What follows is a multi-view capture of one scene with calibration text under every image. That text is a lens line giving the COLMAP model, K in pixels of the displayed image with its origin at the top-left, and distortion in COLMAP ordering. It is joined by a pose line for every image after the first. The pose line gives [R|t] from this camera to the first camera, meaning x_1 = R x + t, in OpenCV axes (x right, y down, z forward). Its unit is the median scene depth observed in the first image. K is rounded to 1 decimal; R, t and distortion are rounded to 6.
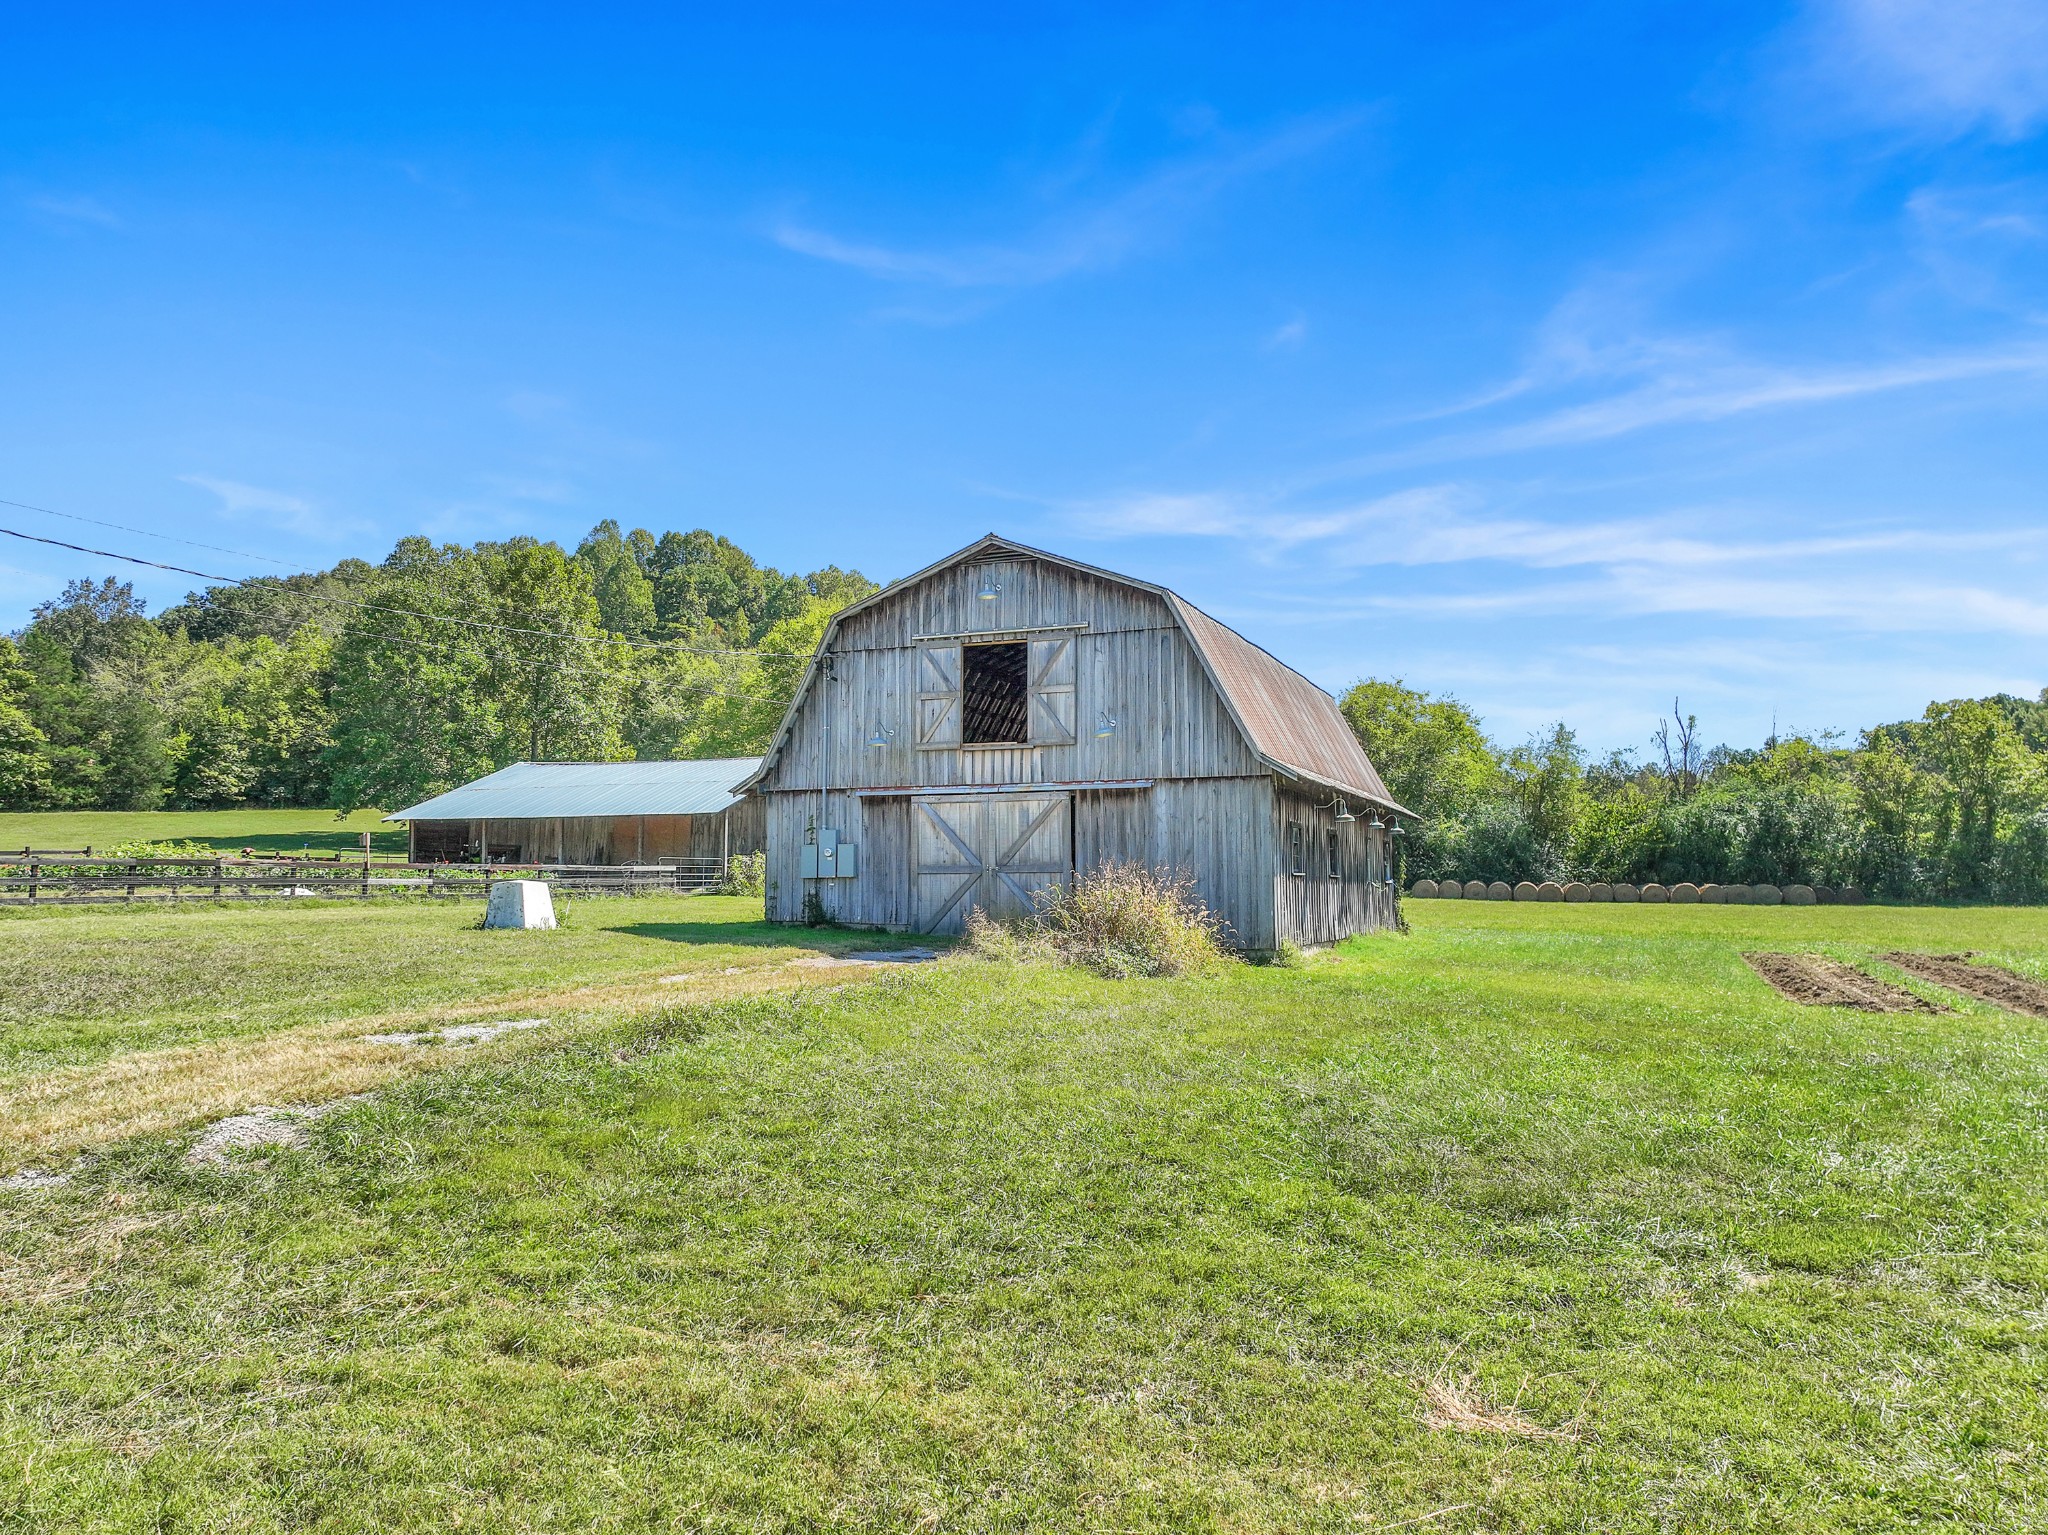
lens RADIAL K [[1396.7, 0, 1024.0], [0, 1396.7, 767.5], [0, 0, 1]] dist [0.007992, 0.005485]
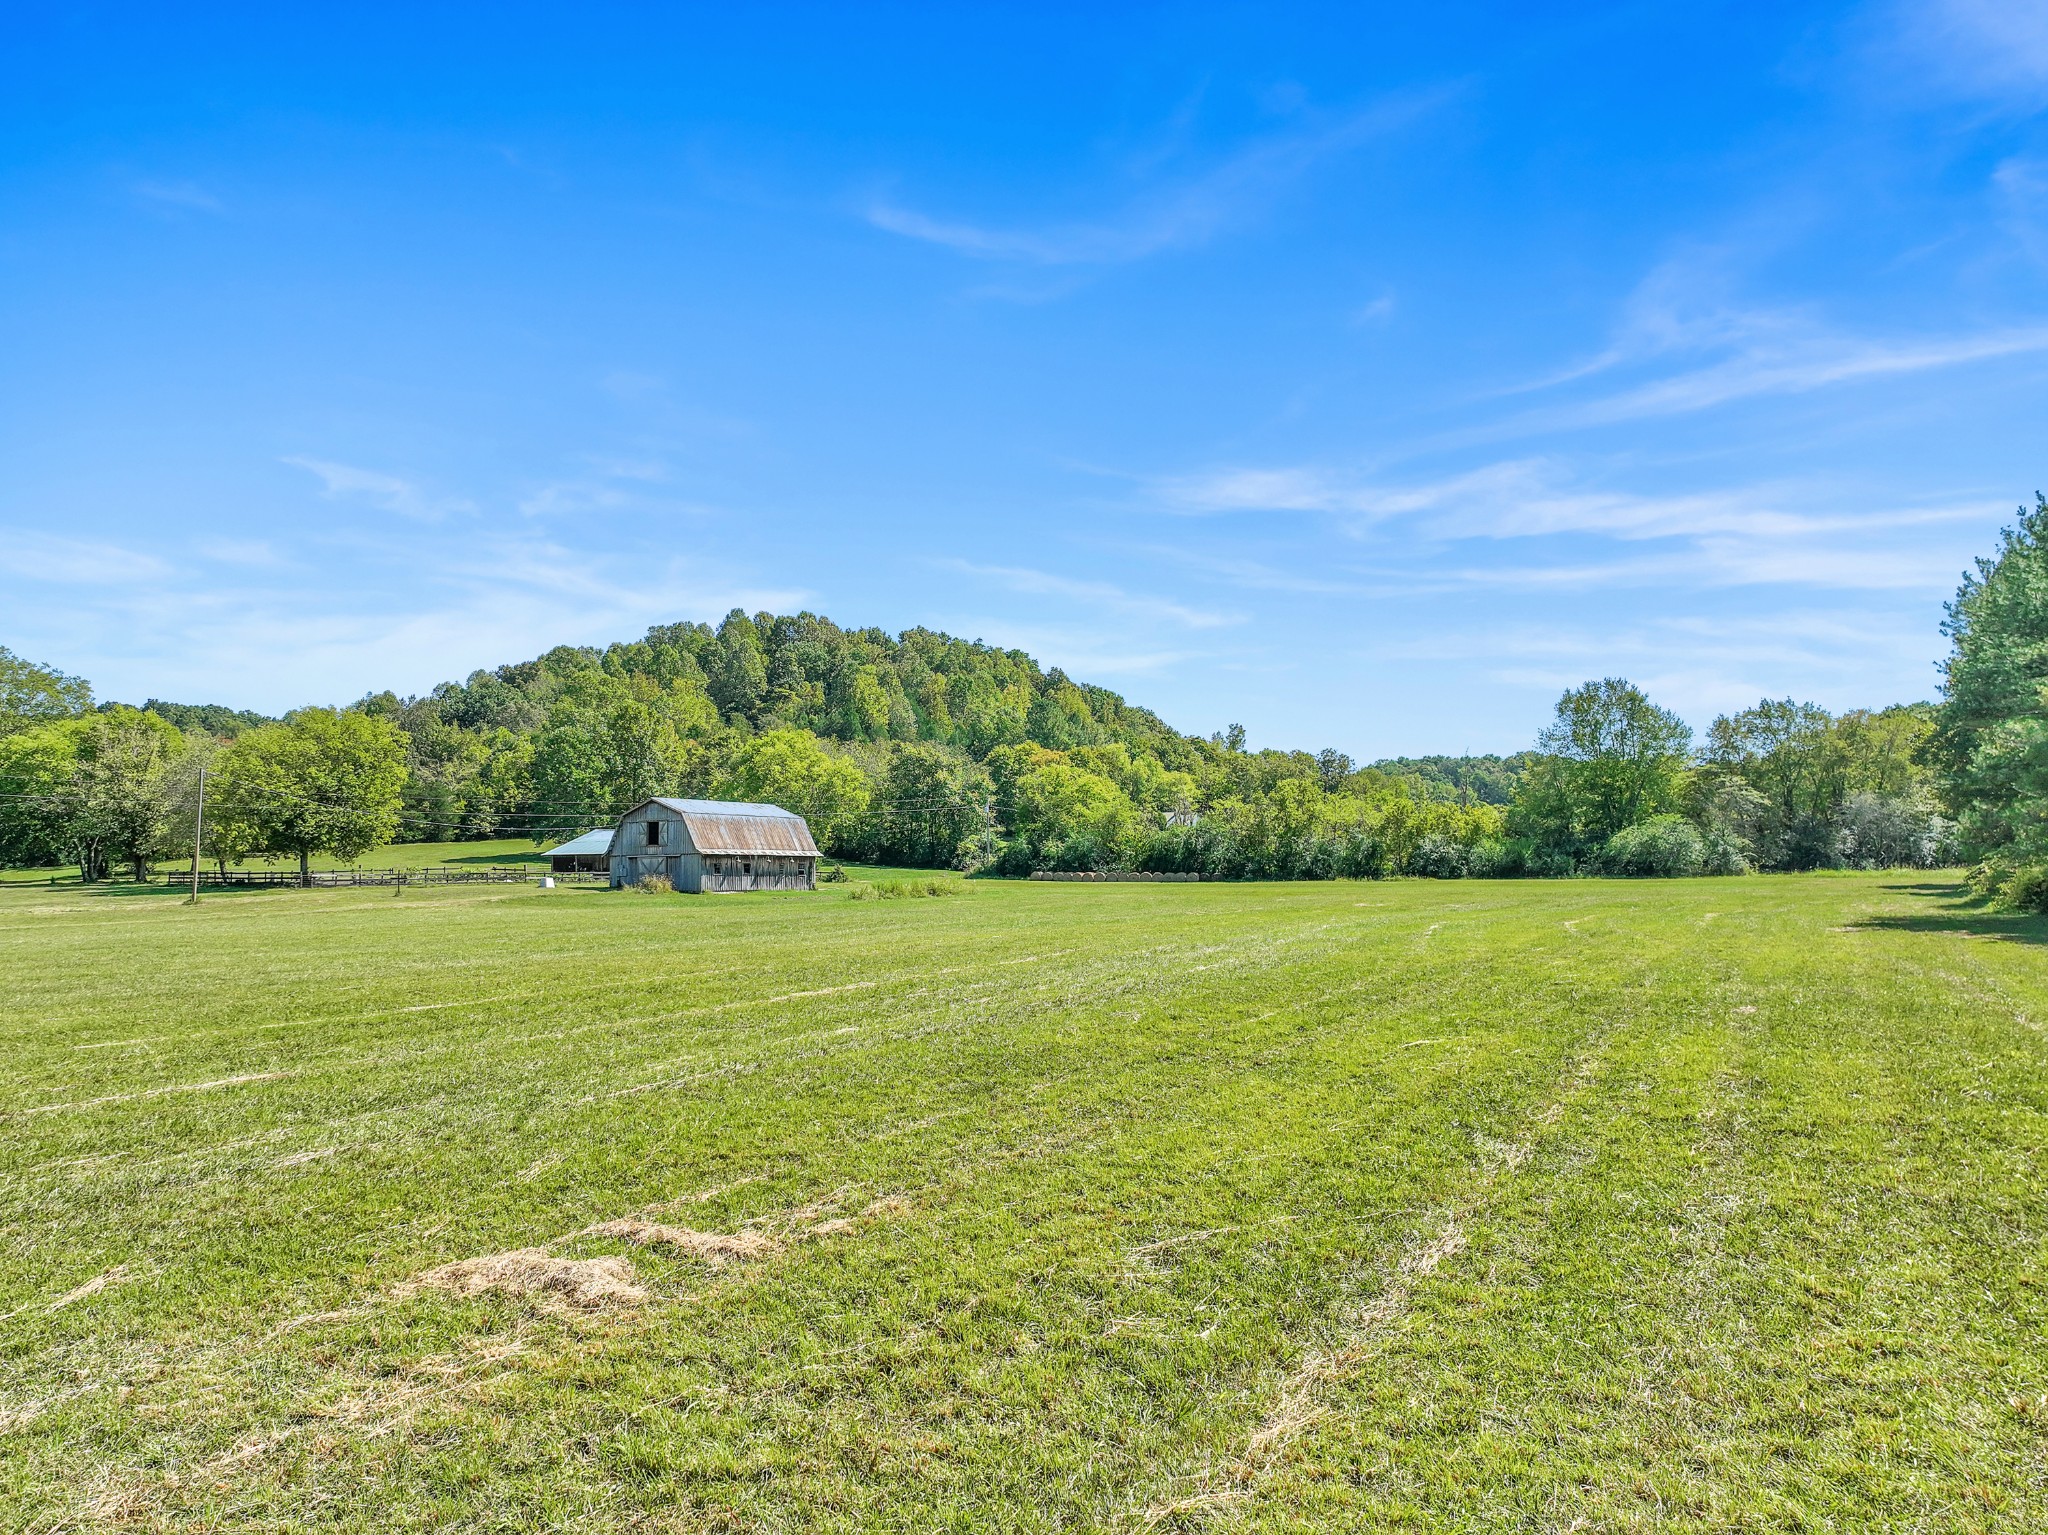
lens RADIAL K [[1396.7, 0, 1024.0], [0, 1396.7, 767.5], [0, 0, 1]] dist [0.007992, 0.005485]
pose [[0.989279, -0.021122, -0.144502, 0.458748], [0.022153, 0.999739, 0.005528, -0.067222], [0.144348, -0.008670, 0.989489, -0.820177]]
